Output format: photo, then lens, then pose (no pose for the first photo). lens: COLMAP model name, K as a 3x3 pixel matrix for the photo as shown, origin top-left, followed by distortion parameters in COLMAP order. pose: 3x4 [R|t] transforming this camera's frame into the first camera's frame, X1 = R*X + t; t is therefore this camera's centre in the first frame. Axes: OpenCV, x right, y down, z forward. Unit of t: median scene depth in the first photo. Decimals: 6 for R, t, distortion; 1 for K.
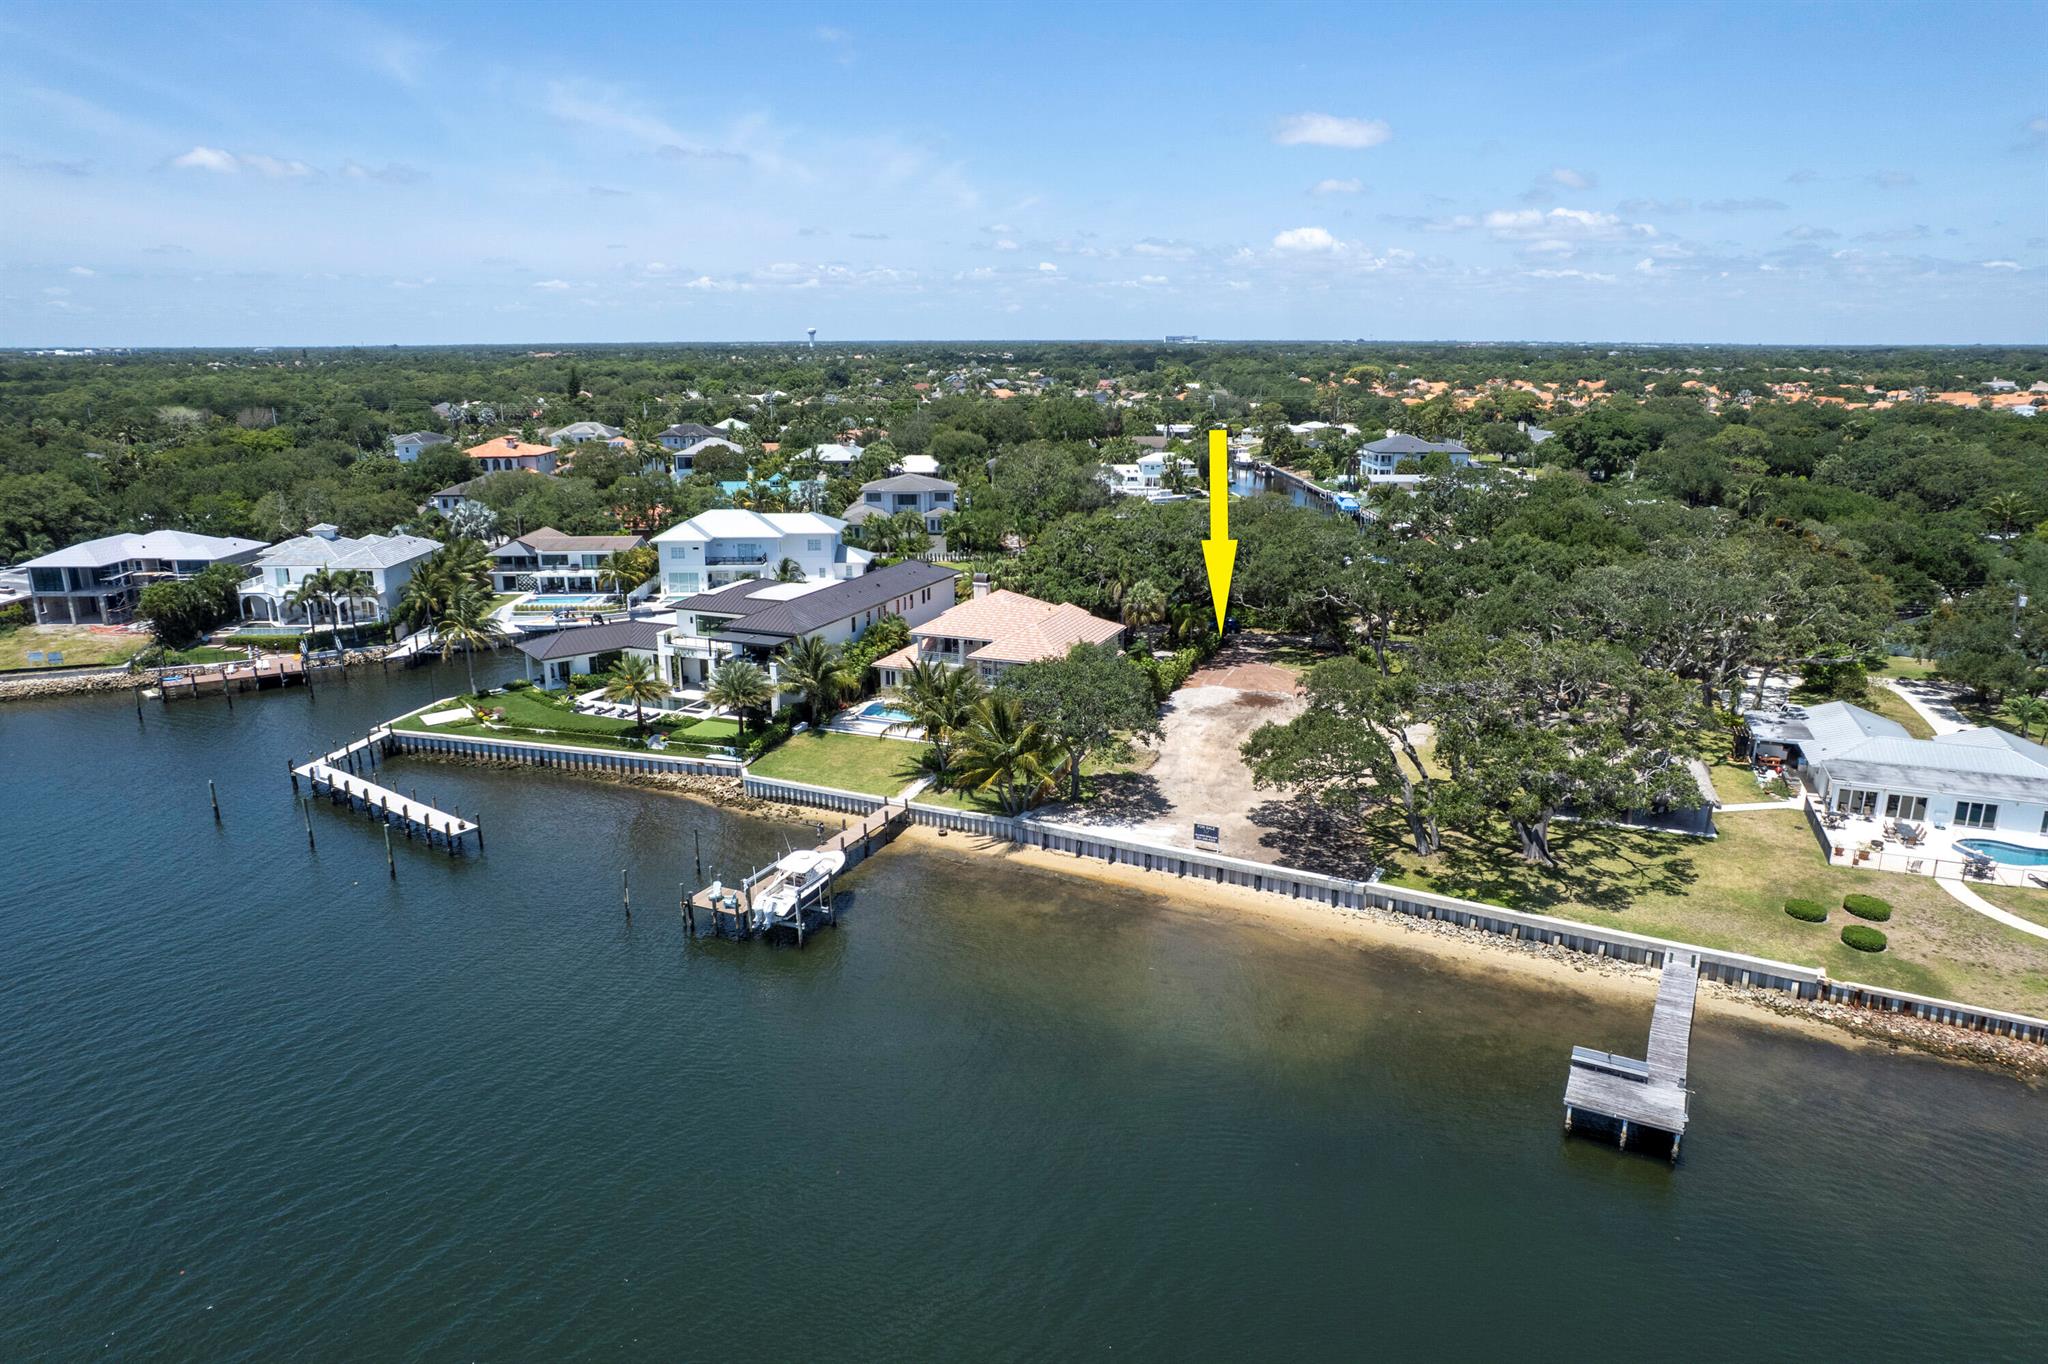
lens RADIAL K [[1259.8, 0, 1024.0], [0, 1259.8, 682.0], [0, 0, 1]] dist [-0.062142, 0.044603]
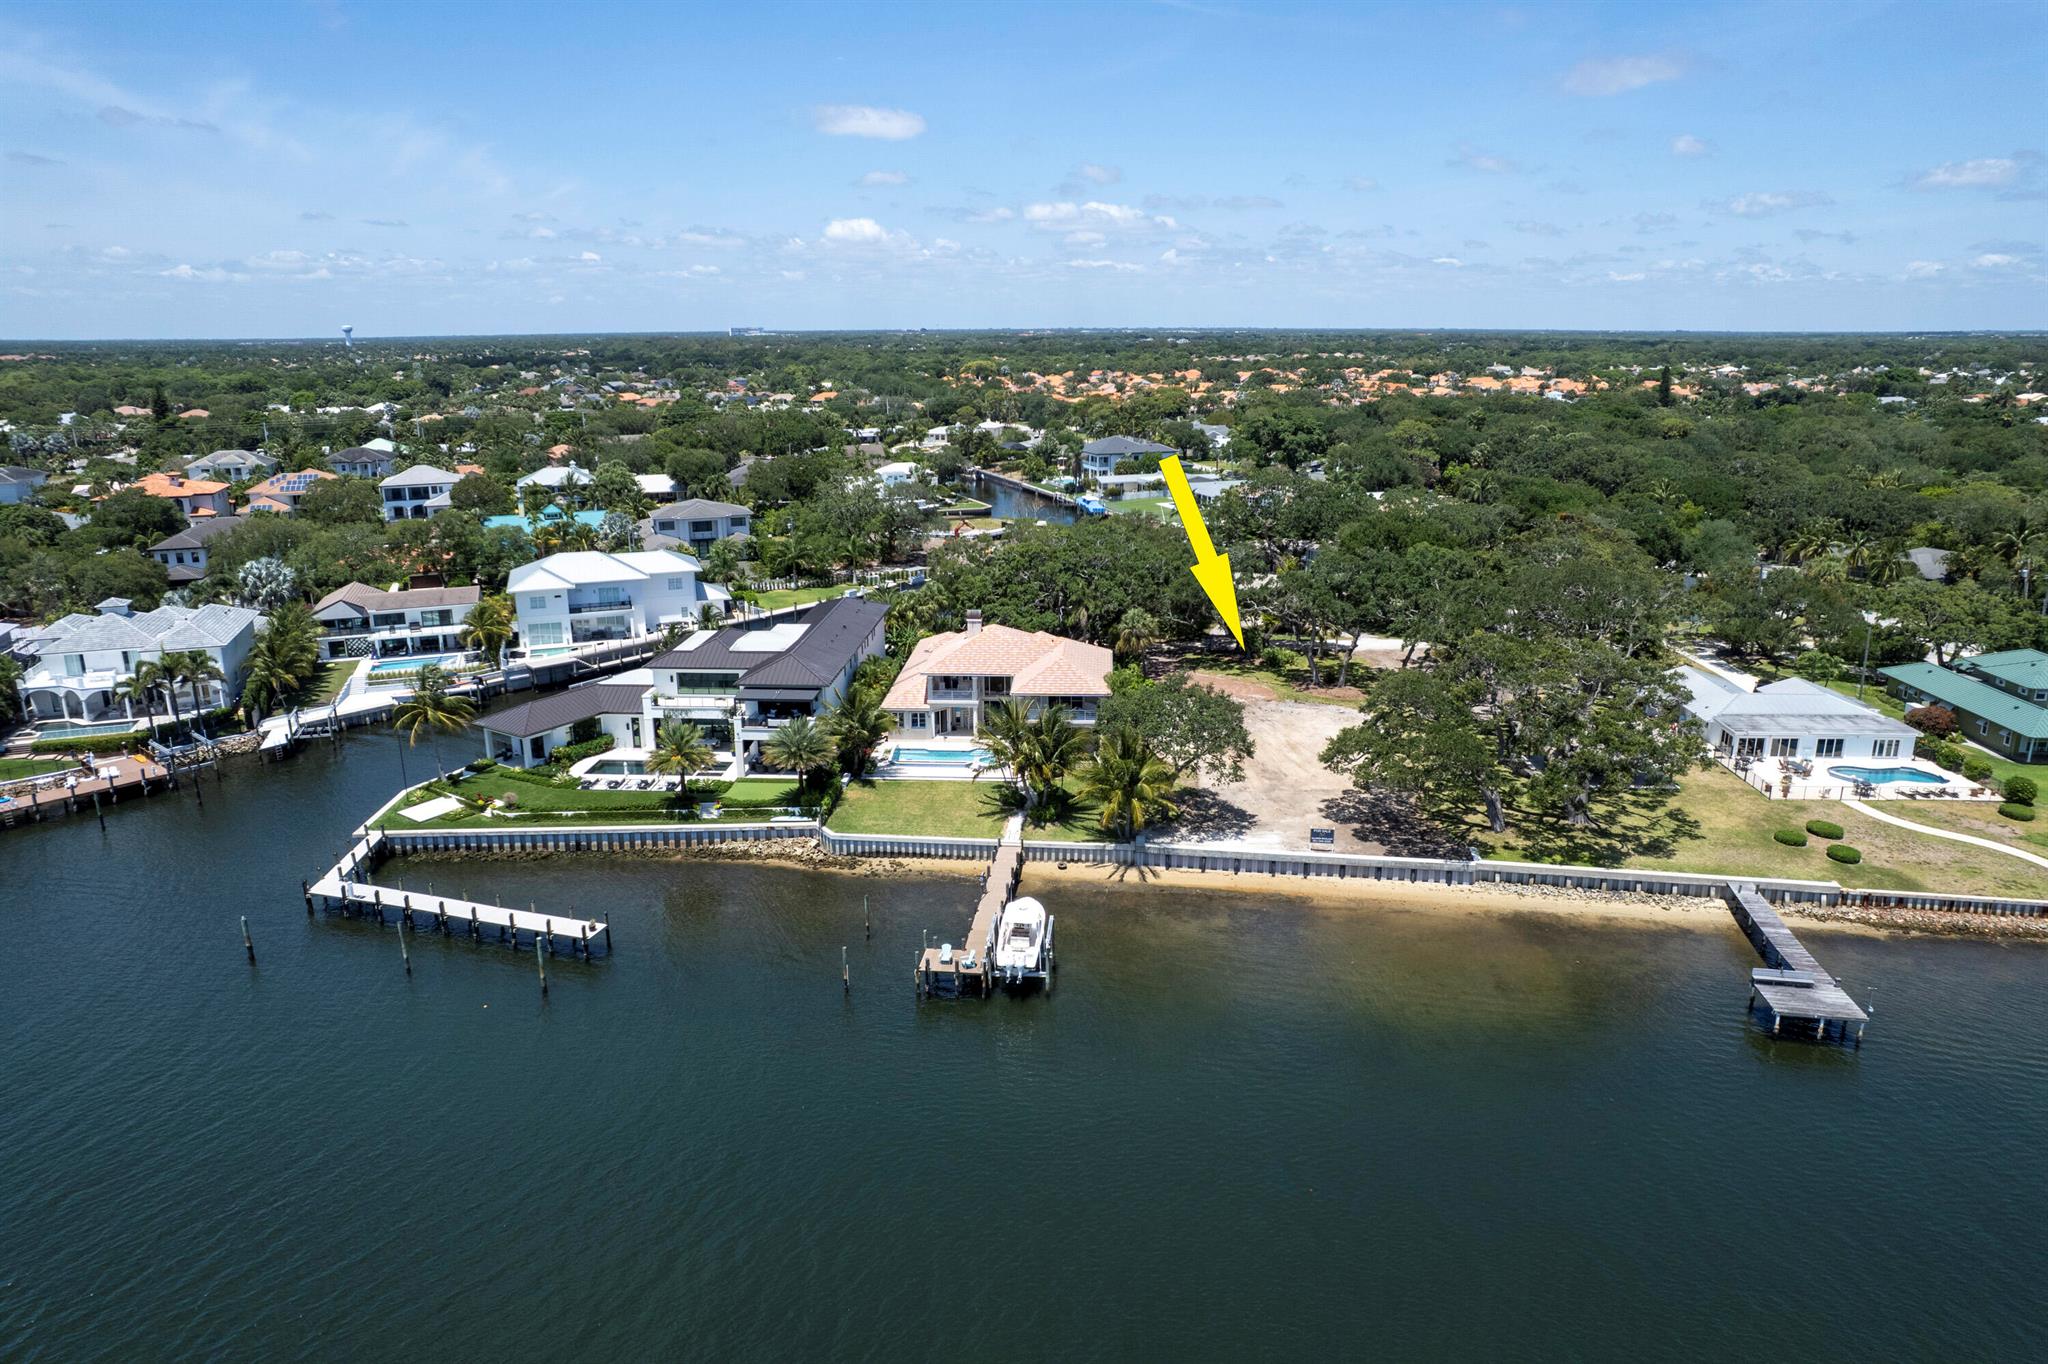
lens RADIAL K [[1259.8, 0, 1024.0], [0, 1259.8, 682.0], [0, 0, 1]] dist [-0.062142, 0.044603]
pose [[0.950642, -0.087657, 0.297650, -0.370557], [0.086130, 0.996116, 0.018267, -0.051765], [-0.298096, 0.008271, 0.954500, 0.006852]]
